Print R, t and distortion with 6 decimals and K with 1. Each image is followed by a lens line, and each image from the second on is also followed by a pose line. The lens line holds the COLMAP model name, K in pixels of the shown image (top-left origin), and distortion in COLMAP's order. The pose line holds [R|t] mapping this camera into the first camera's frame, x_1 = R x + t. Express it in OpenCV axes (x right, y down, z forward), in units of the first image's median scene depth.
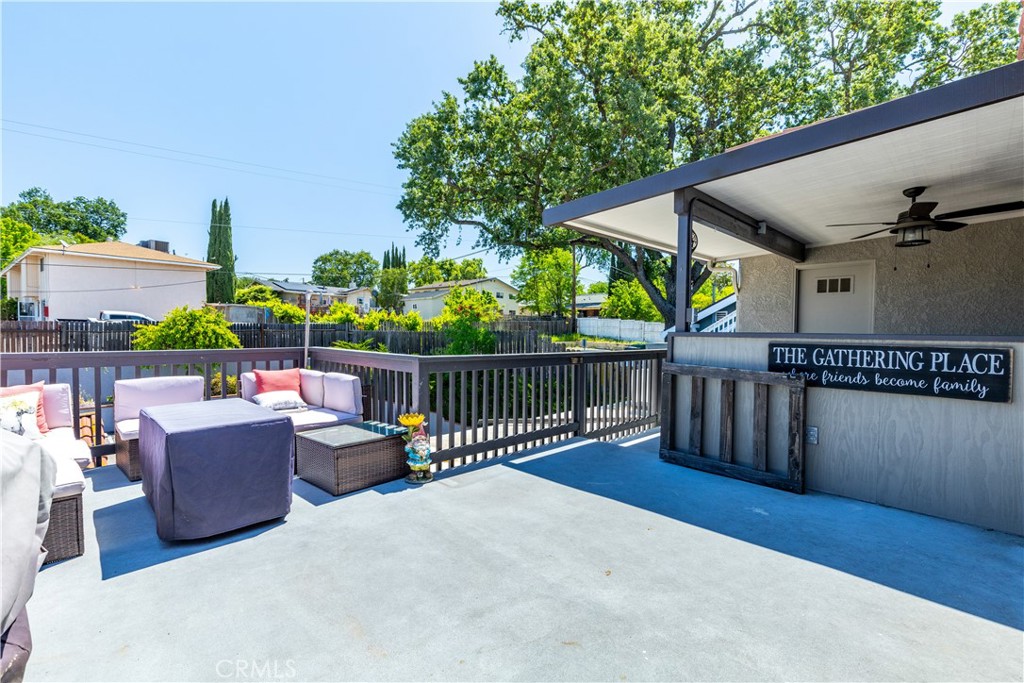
lens RADIAL K [[460.3, 0, 512.0], [0, 460.3, 341.5], [0, 0, 1]] dist [0.000210, -0.000132]
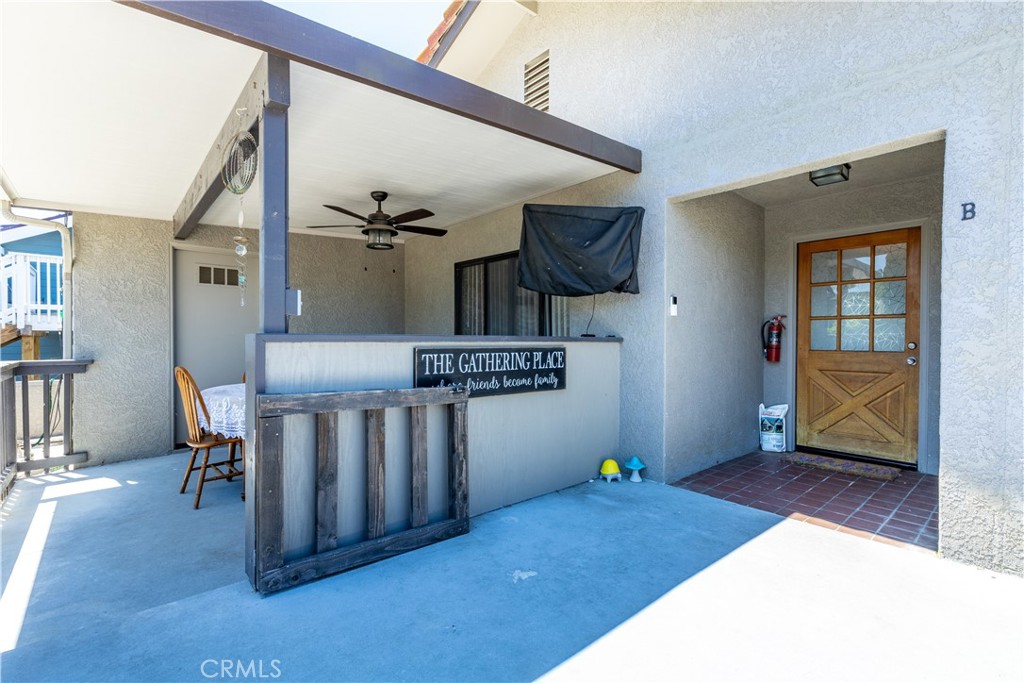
lens RADIAL K [[460.3, 0, 512.0], [0, 460.3, 341.5], [0, 0, 1]] dist [0.000210, -0.000132]
pose [[0.057136, -0.018316, 0.998198, -0.167121], [0.018214, 0.999684, 0.017300, -0.018623], [-0.998200, 0.017193, 0.057452, 0.808516]]
